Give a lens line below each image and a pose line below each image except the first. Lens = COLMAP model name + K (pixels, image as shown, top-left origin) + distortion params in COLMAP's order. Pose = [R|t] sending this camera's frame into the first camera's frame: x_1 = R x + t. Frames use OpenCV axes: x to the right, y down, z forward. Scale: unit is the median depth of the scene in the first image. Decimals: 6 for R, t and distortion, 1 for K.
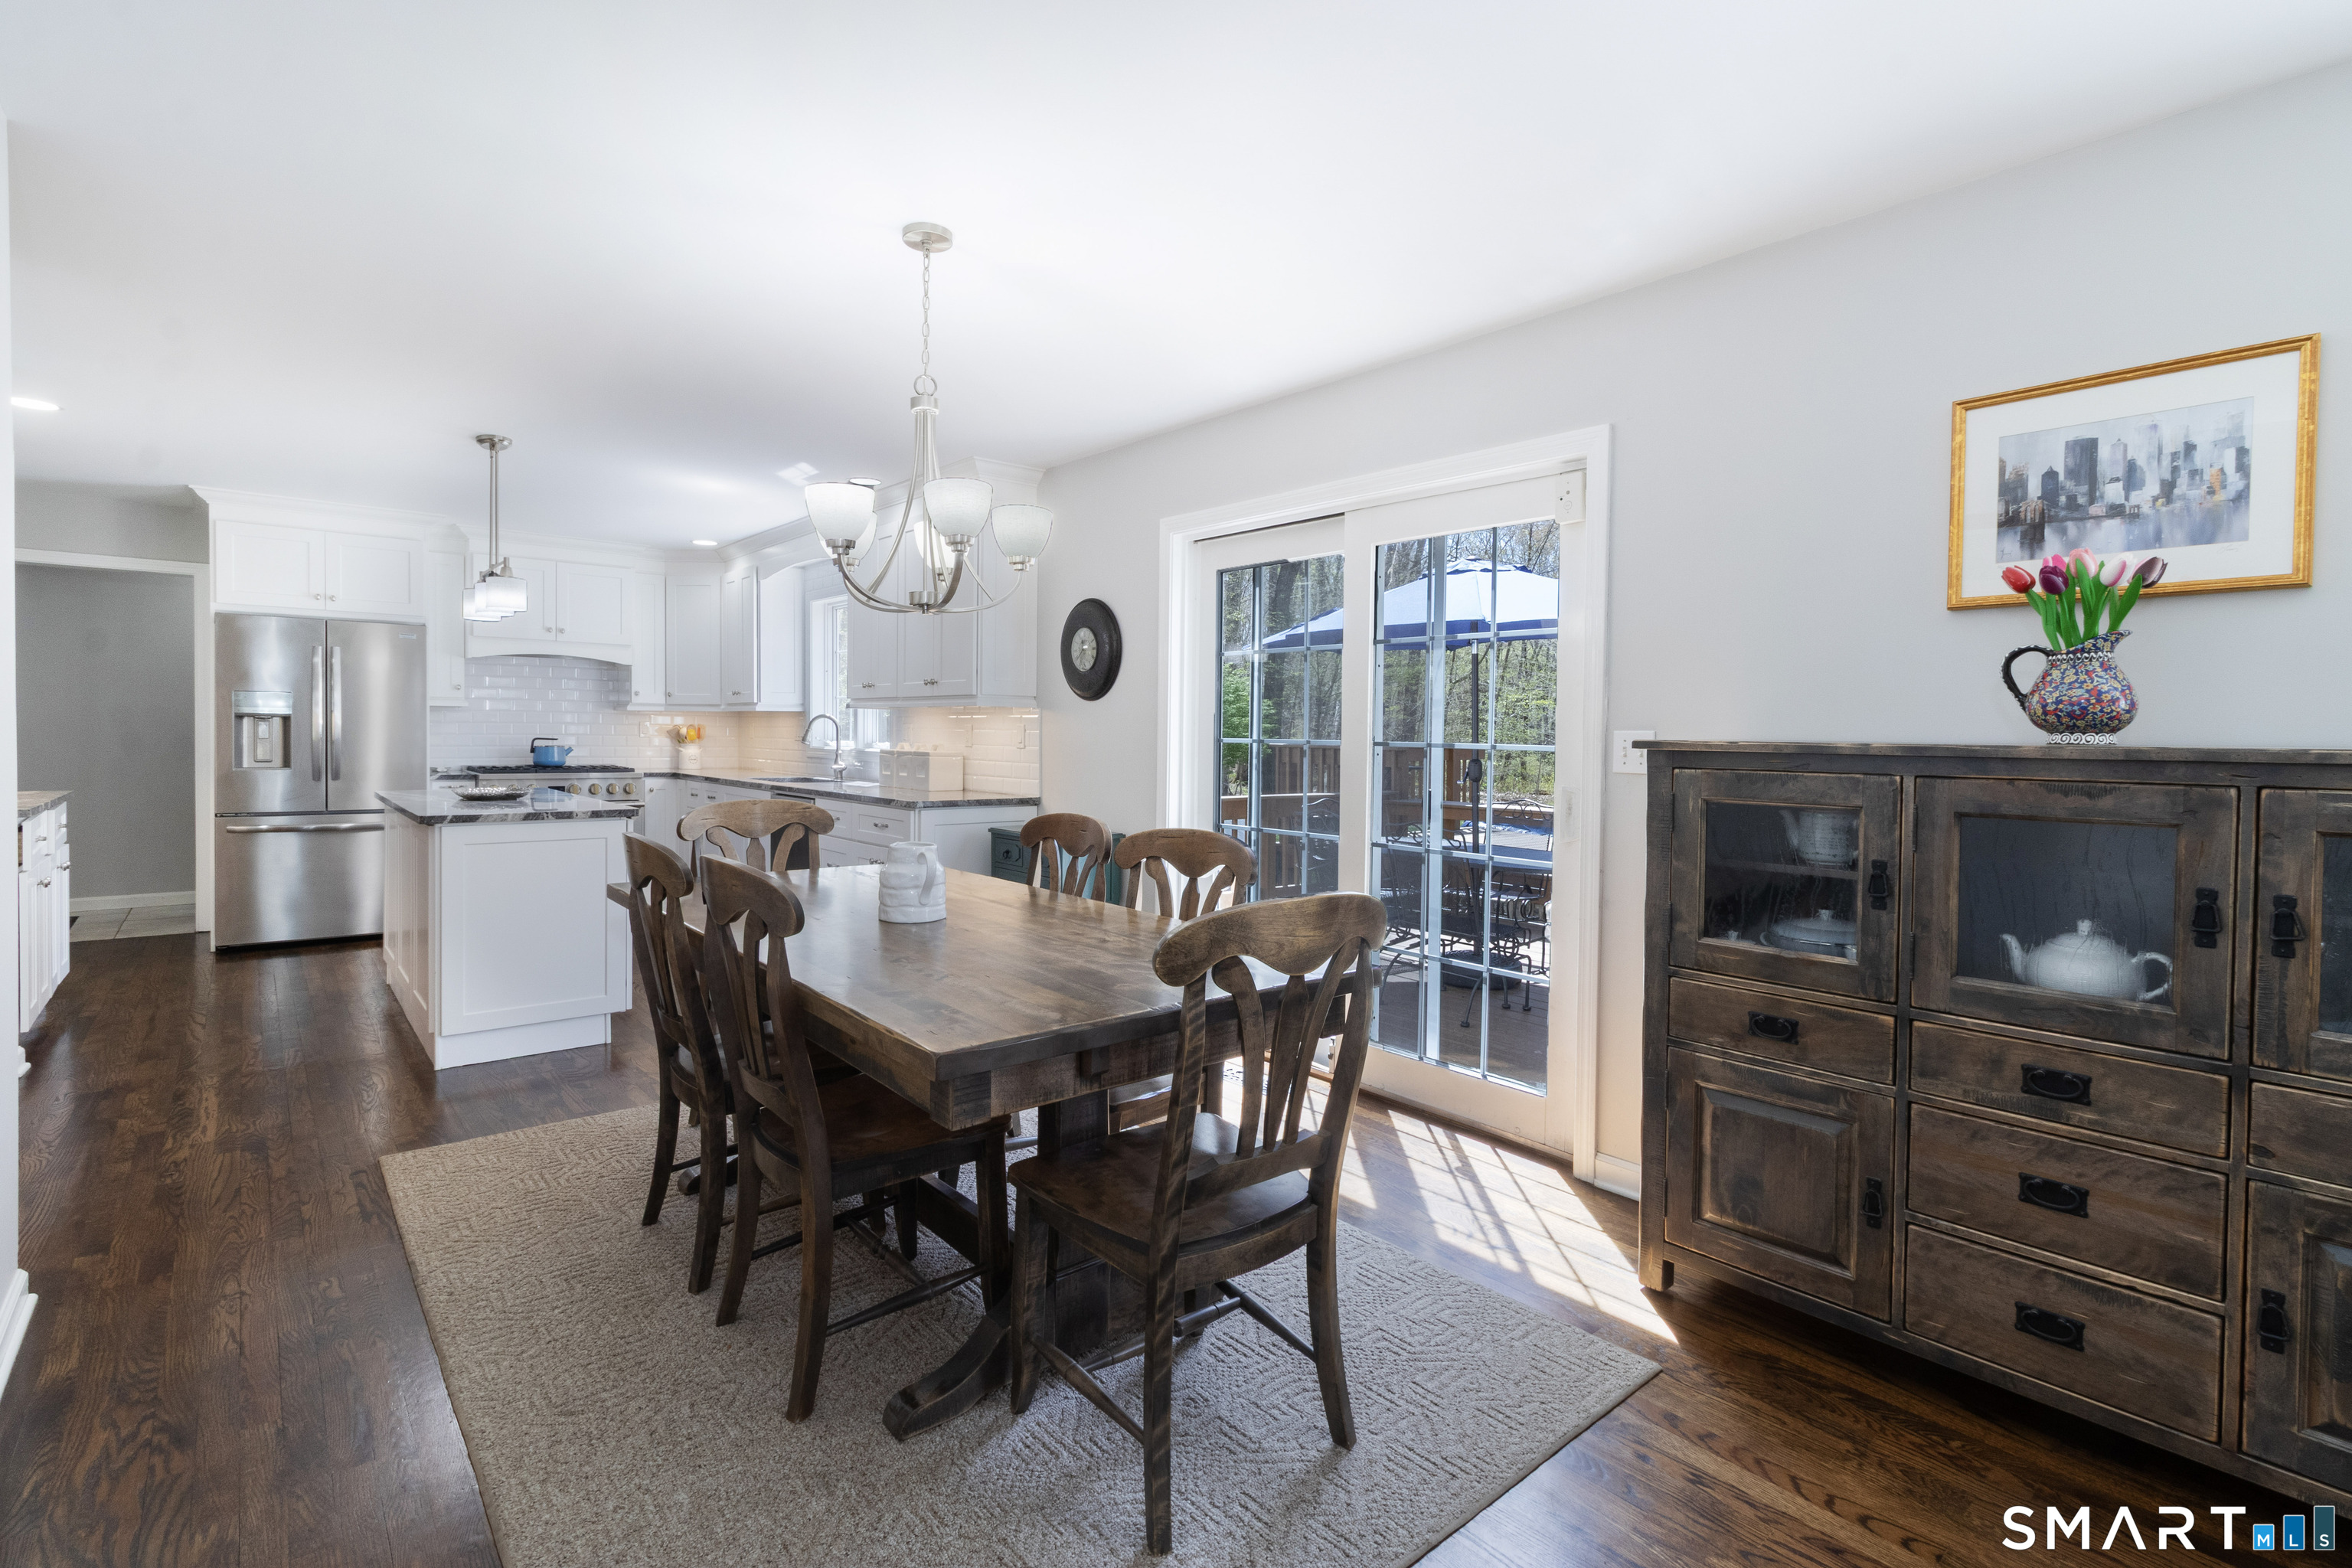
lens RADIAL K [[1093.6, 0, 1183.0], [0, 1093.6, 761.5], [0, 0, 1]] dist [-0.002231, 0.000162]
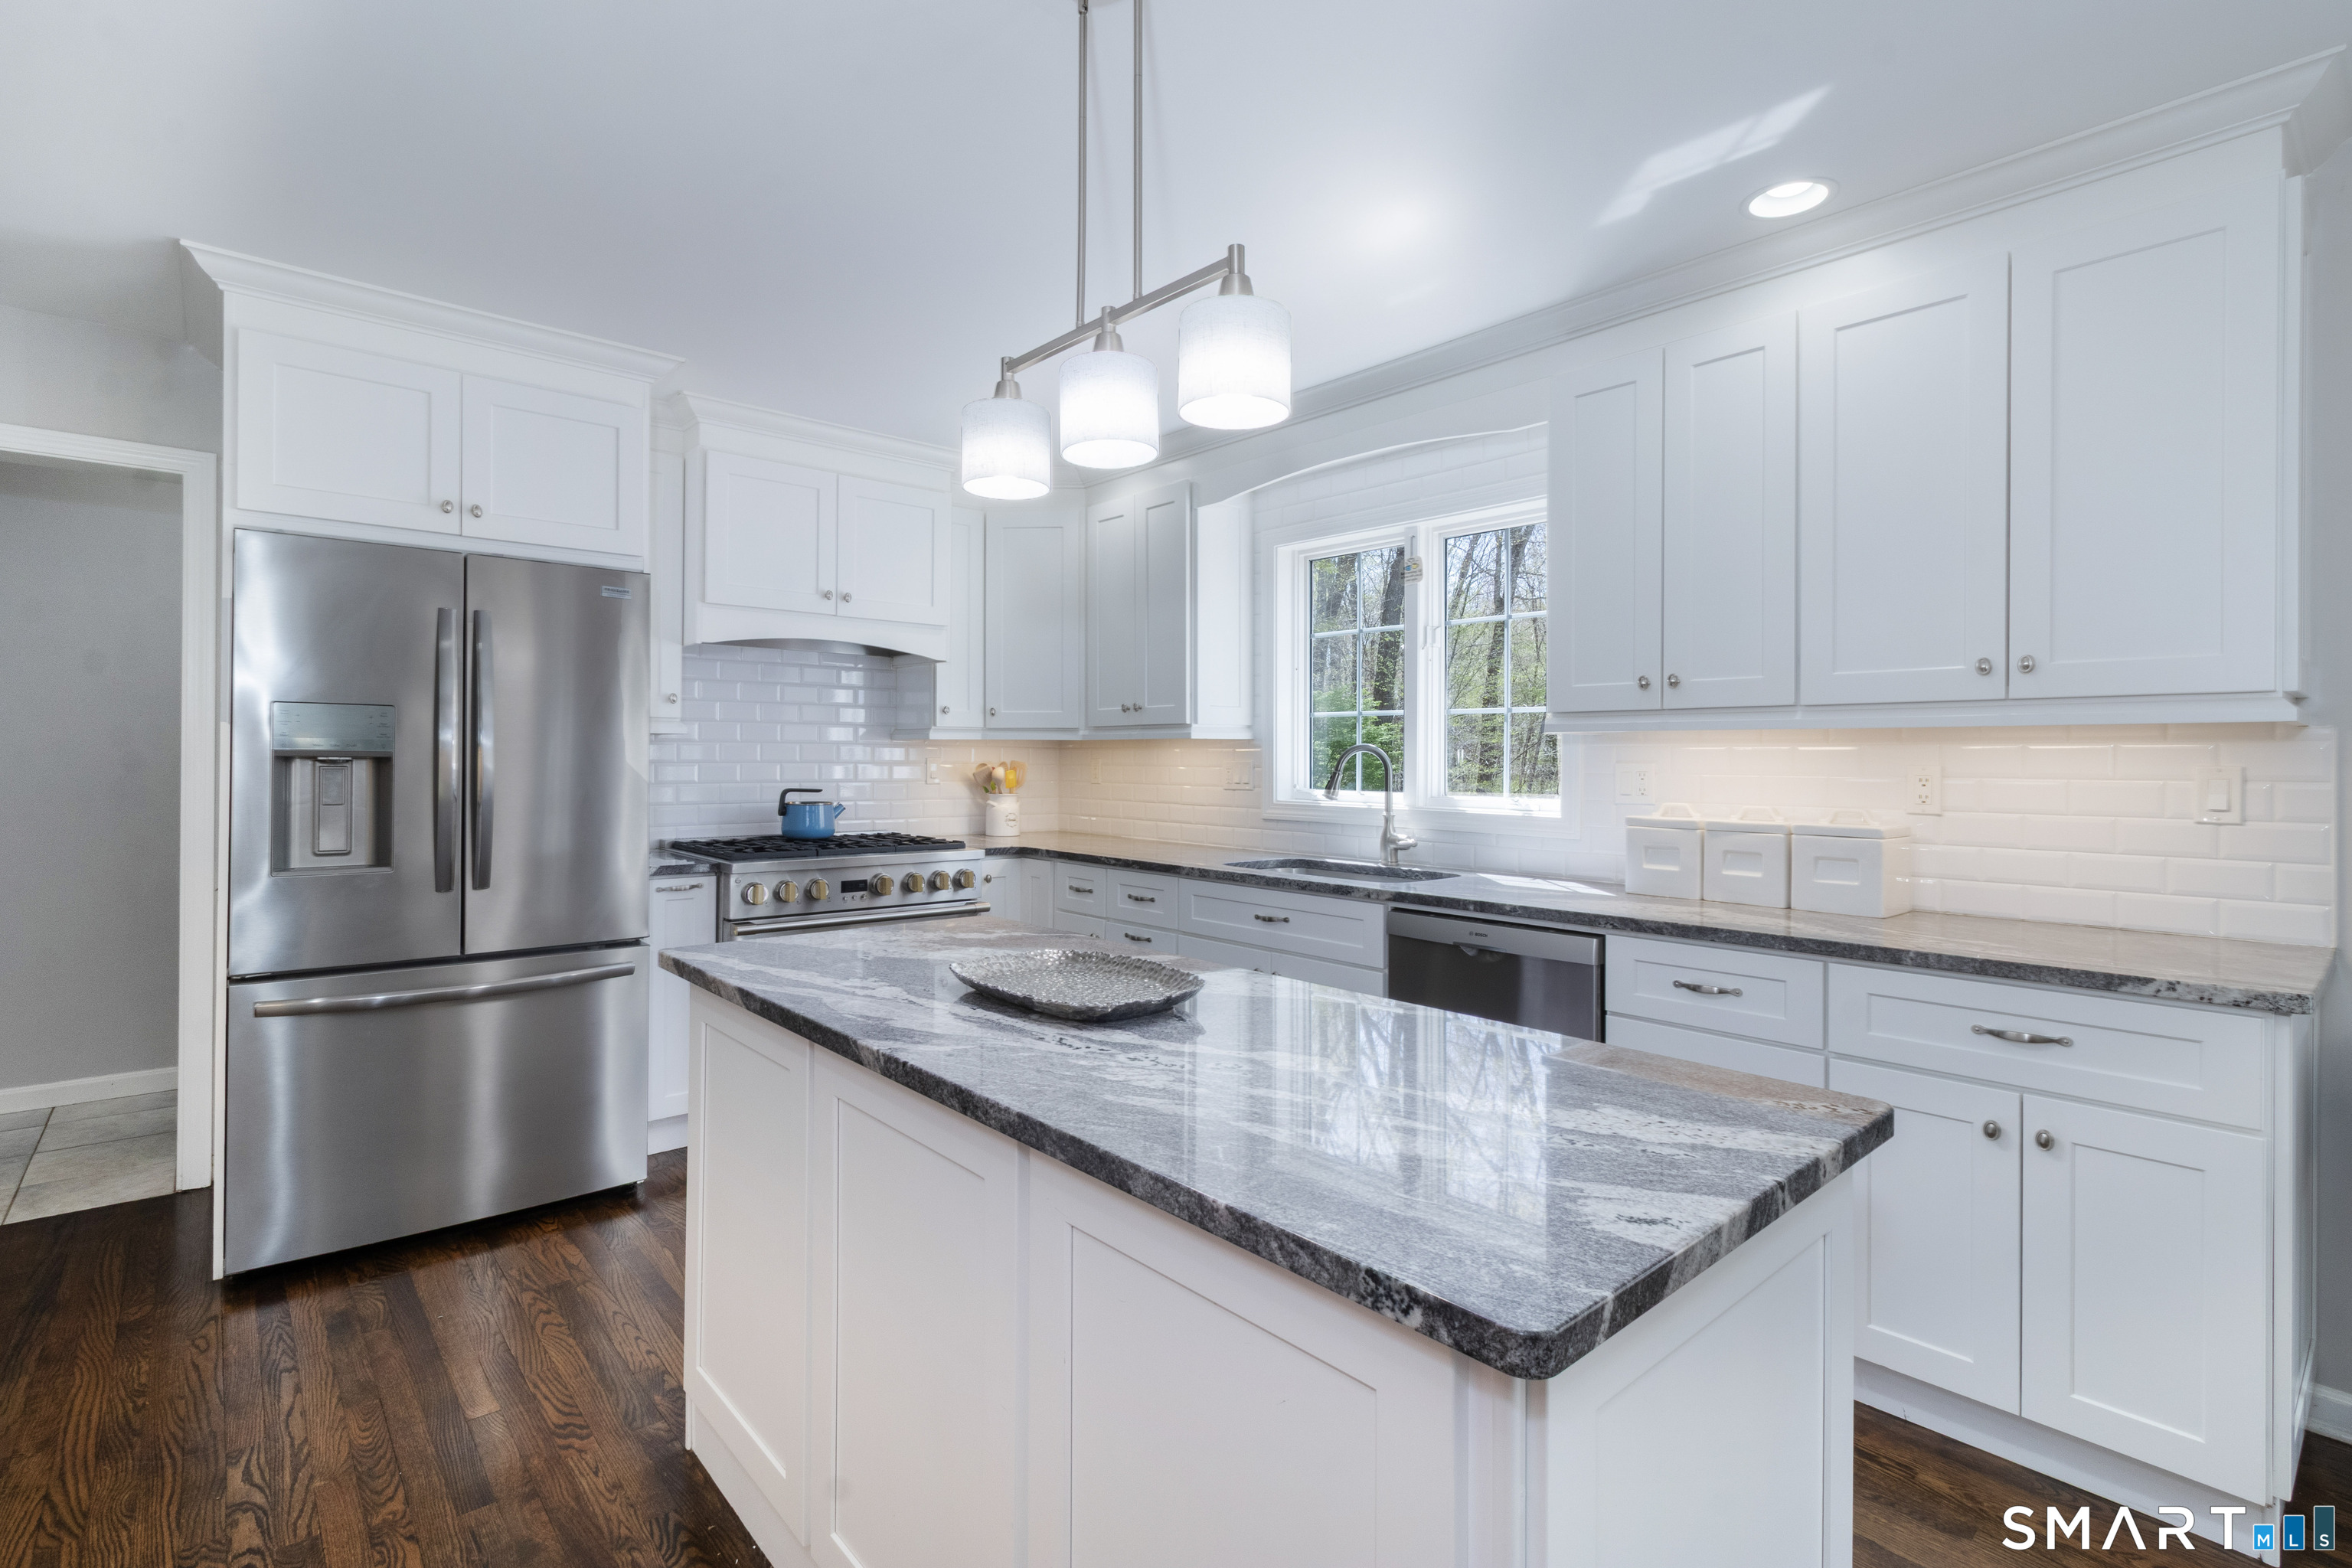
lens RADIAL K [[1093.6, 0, 1176.7], [0, 1093.6, 766.3], [0, 0, 1]] dist [-0.002231, 0.000162]
pose [[0.999892, -0.007246, 0.012822, -0.398832], [0.007493, 0.999785, -0.019325, -0.021136], [-0.012679, 0.019419, 0.999731, 0.431962]]
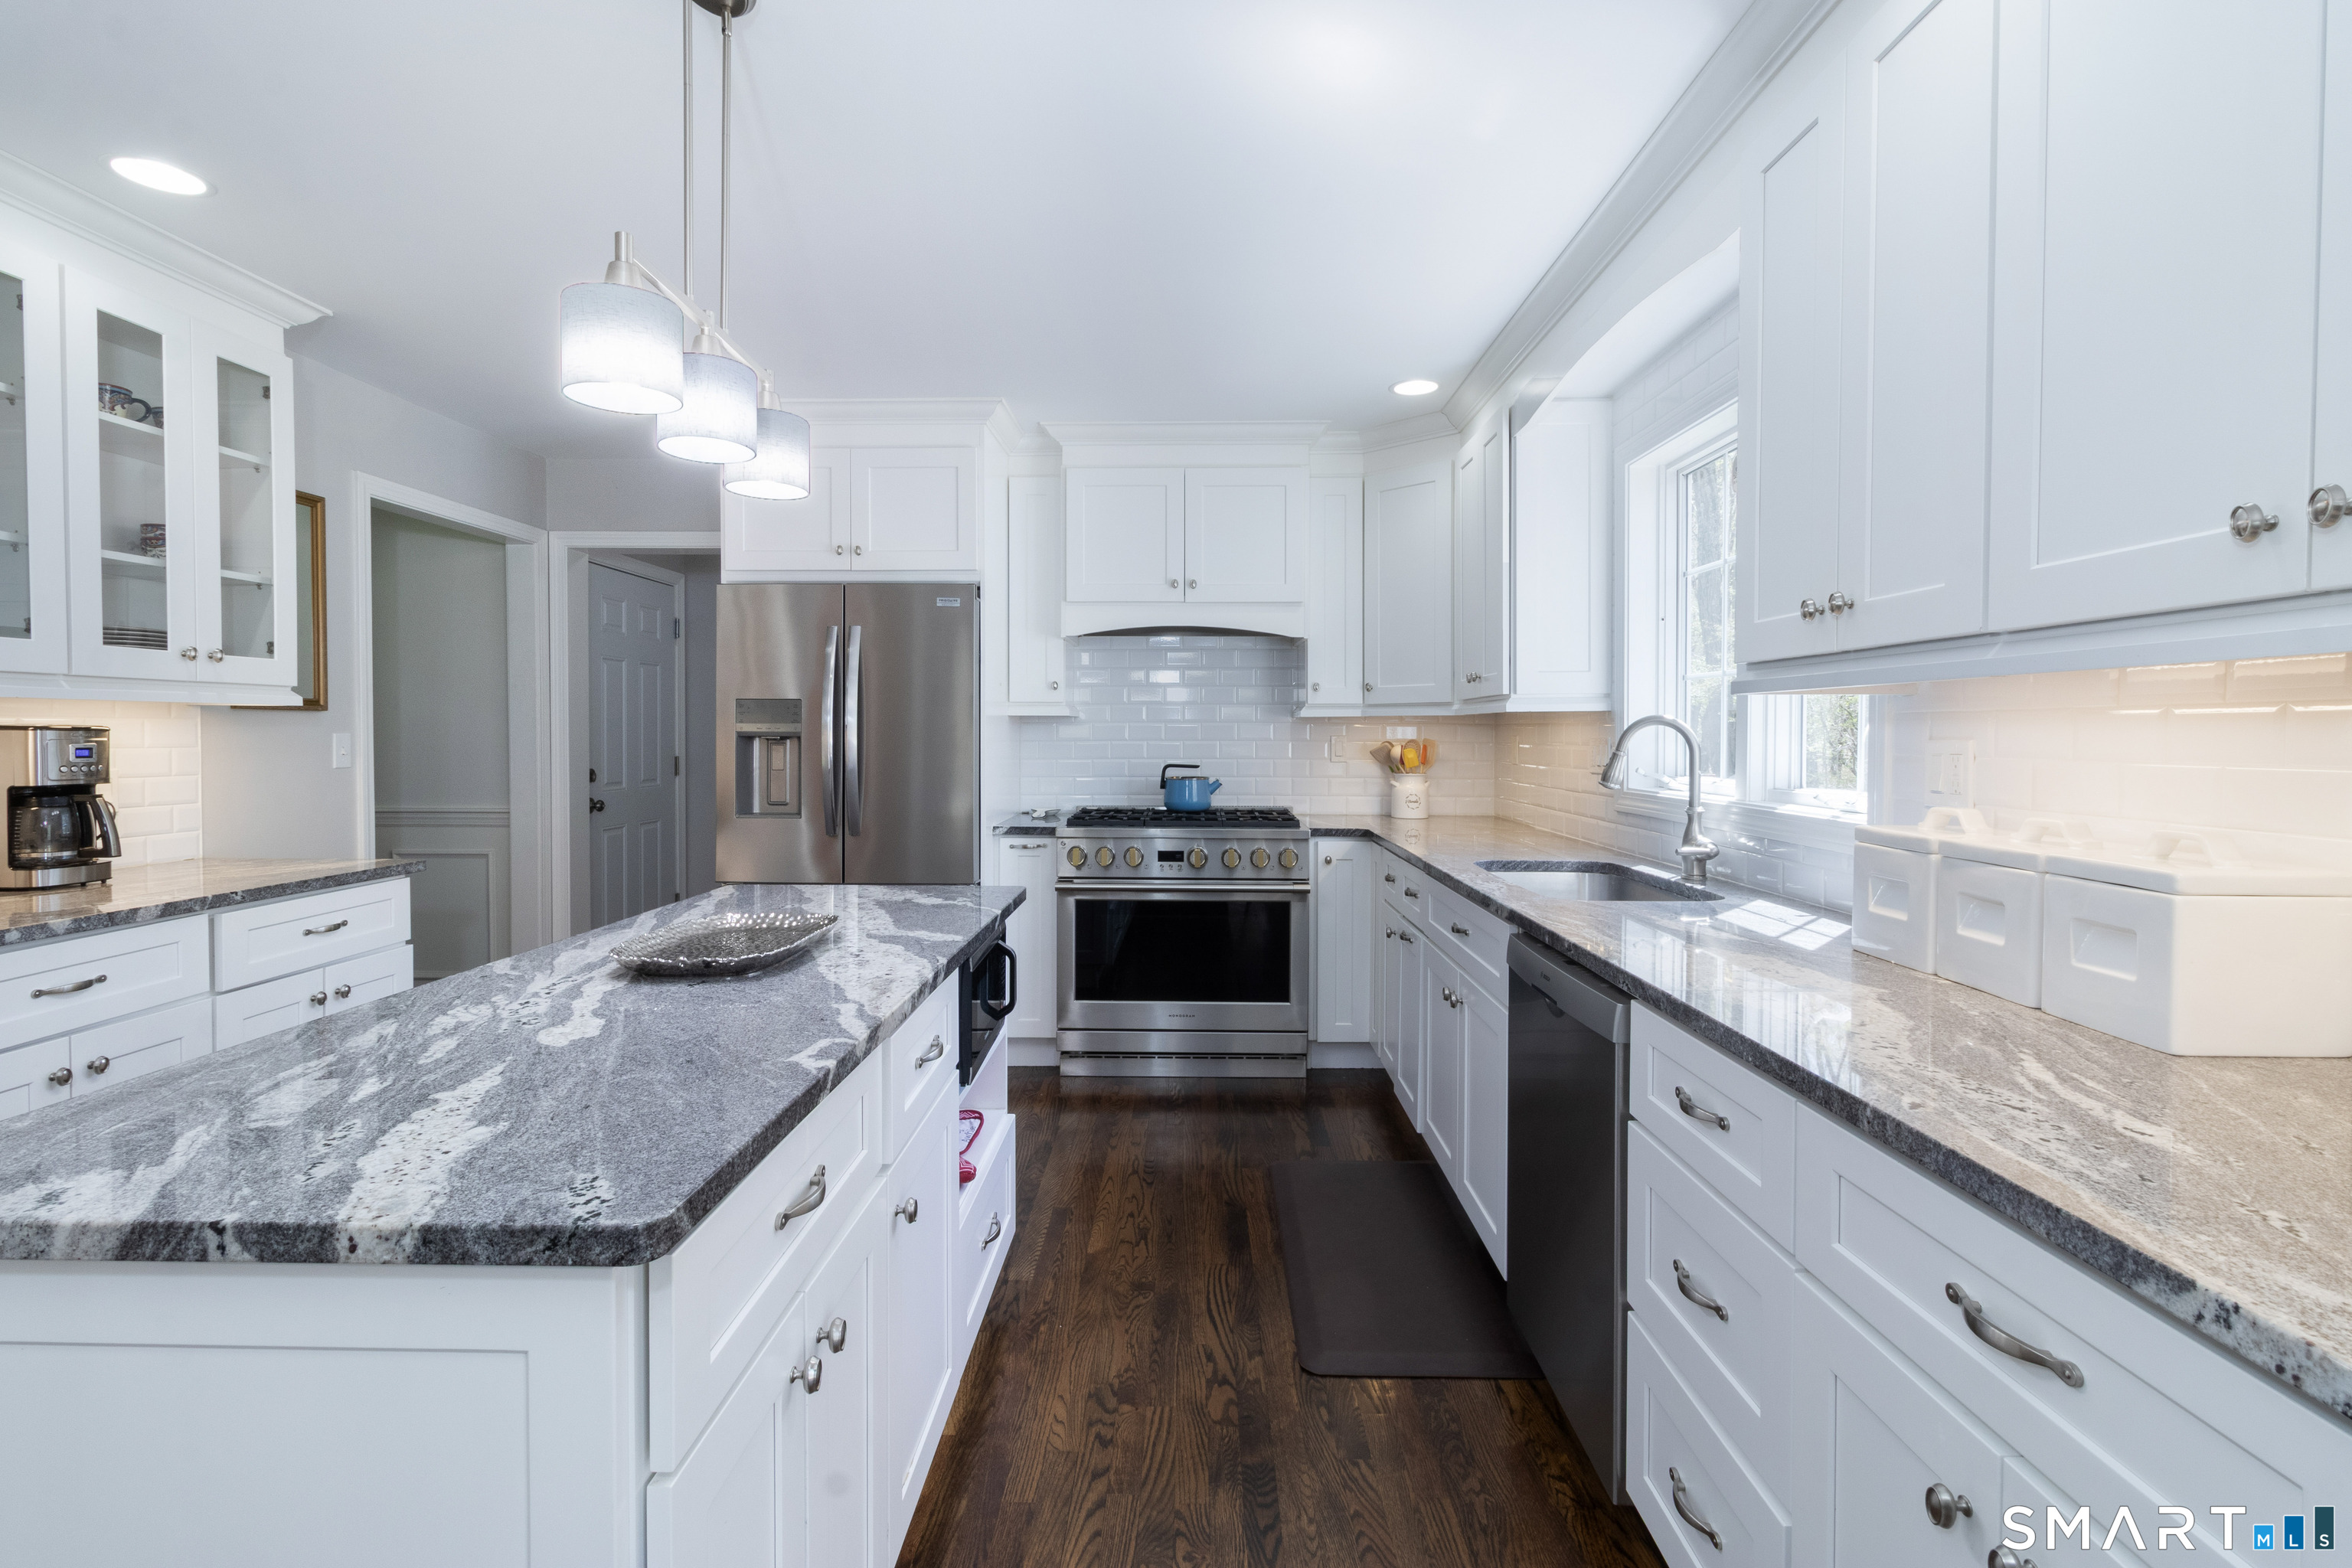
lens RADIAL K [[1093.6, 0, 1169.3], [0, 1093.6, 760.4], [0, 0, 1]] dist [-0.002231, 0.000162]
pose [[0.744860, 0.003851, -0.667209, -0.180676], [-0.008865, 0.999952, -0.004126, -0.021718], [0.667161, 0.008989, 0.744859, 0.541592]]
